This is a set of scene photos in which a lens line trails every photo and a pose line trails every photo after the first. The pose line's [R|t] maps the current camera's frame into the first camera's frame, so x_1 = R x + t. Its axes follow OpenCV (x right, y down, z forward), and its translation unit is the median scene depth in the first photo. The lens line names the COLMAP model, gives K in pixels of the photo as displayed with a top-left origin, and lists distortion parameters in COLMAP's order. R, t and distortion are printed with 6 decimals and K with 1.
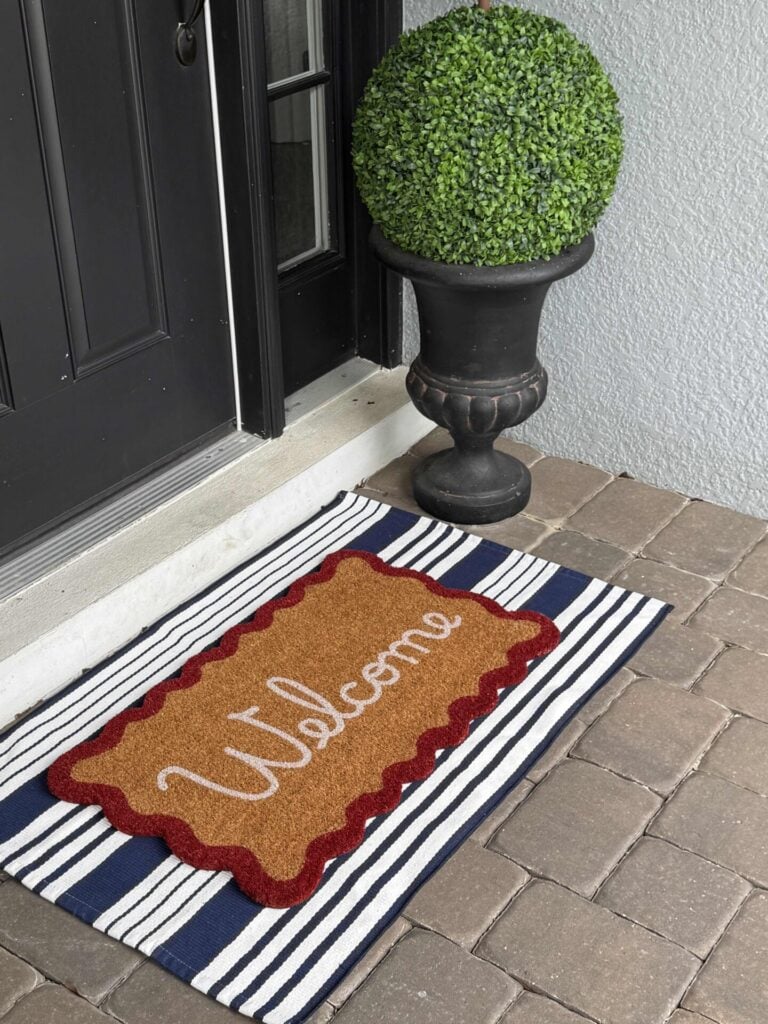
lens RADIAL K [[1400.5, 0, 384.0], [0, 1400.5, 512.0], [0, 0, 1]] dist [0.135527, -0.066519]
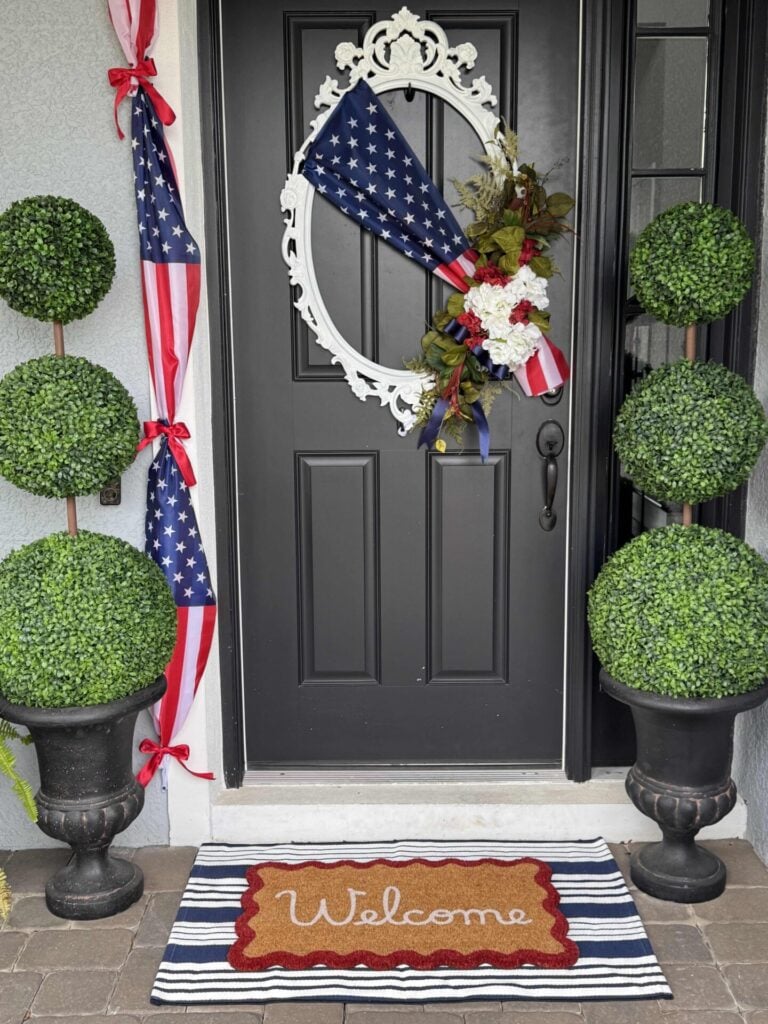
lens RADIAL K [[1110.5, 0, 384.0], [0, 1110.5, 512.0], [0, 0, 1]] dist [0.216357, -0.505312]
pose [[0.585640, 0.148251, -0.796899, 0.813575], [-0.407106, 0.903935, -0.131019, -0.084937], [0.700921, 0.401152, 0.589734, 0.084888]]
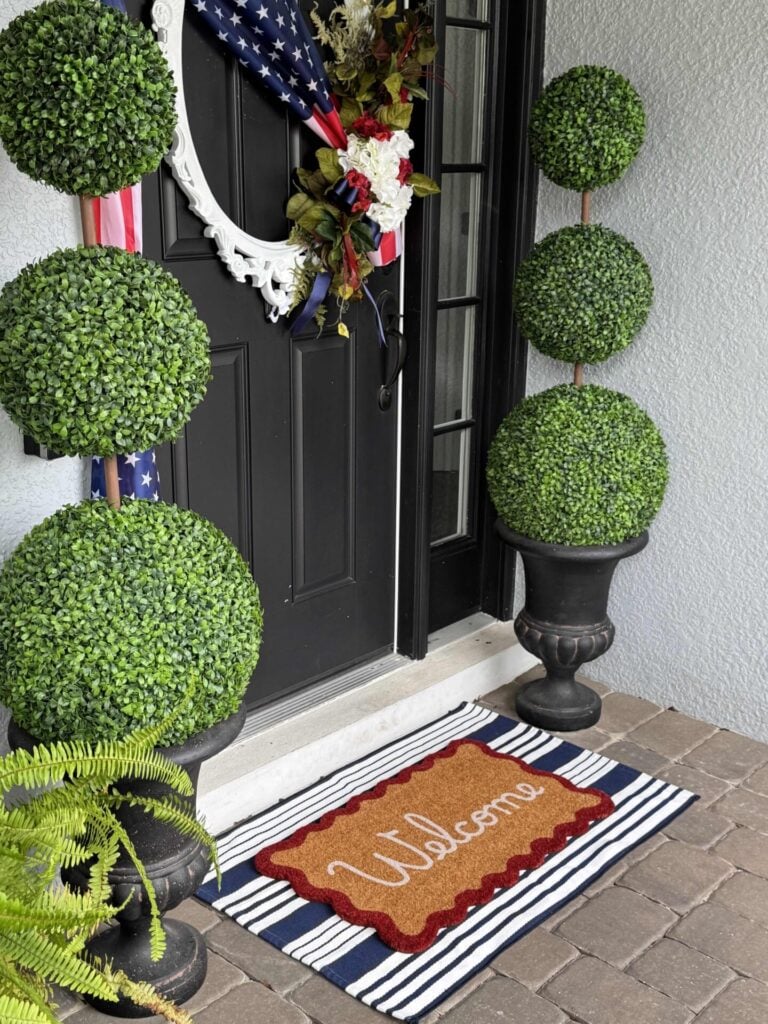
lens RADIAL K [[1205.5, 0, 384.0], [0, 1205.5, 512.0], [0, 0, 1]] dist [0.195265, -0.449946]
pose [[0.992681, 0.059454, -0.105116, 0.007864], [-0.082220, 0.970260, -0.227673, 0.100106], [0.088453, 0.234650, 0.968047, -0.270708]]
